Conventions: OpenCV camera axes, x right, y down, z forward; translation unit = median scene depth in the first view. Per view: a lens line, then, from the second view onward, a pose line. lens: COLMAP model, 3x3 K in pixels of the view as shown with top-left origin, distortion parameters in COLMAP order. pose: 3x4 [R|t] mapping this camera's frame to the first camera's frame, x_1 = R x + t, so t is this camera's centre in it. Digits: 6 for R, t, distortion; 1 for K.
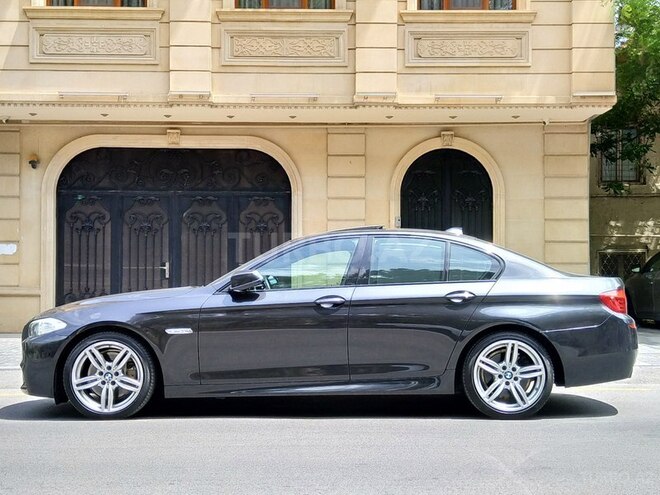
lens RADIAL K [[947.5, 0, 330.0], [0, 947.5, 247.5], [0, 0, 1]] dist [0.020967, 0.003954]
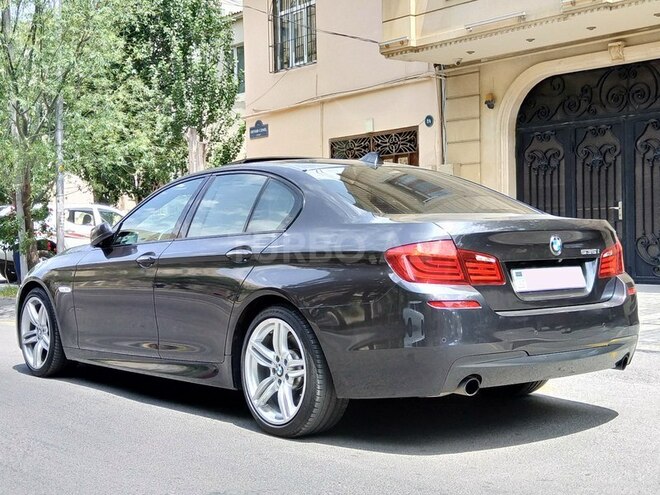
lens RADIAL K [[947.5, 0, 330.0], [0, 947.5, 247.5], [0, 0, 1]] dist [0.020967, 0.003954]
pose [[0.632903, -0.002362, -0.774227, 0.320953], [0.051763, 0.997887, 0.039270, 0.010078], [0.772499, -0.064930, 0.631688, 0.266189]]
